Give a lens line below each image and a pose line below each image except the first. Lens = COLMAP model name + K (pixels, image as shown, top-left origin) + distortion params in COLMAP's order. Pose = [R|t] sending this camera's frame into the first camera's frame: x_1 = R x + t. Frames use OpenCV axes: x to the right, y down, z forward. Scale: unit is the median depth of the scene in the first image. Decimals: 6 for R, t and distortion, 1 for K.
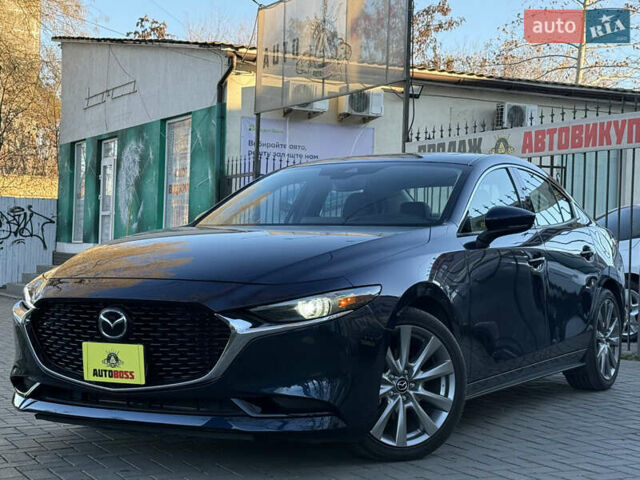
lens RADIAL K [[878.8, 0, 304.6], [0, 878.8, 239.0], [0, 0, 1]] dist [0.147836, -0.303861]
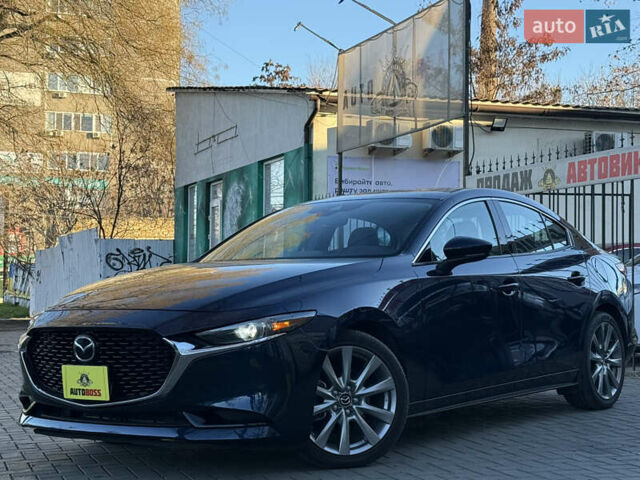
lens RADIAL K [[864.9, 0, 320.0], [0, 864.9, 240.0], [0, 0, 1]] dist [0.088564, -0.058265]
pose [[0.994115, -0.029385, -0.104273, 0.110422], [0.025341, 0.998882, -0.039897, 0.003541], [0.105329, 0.037020, 0.993748, -0.055828]]
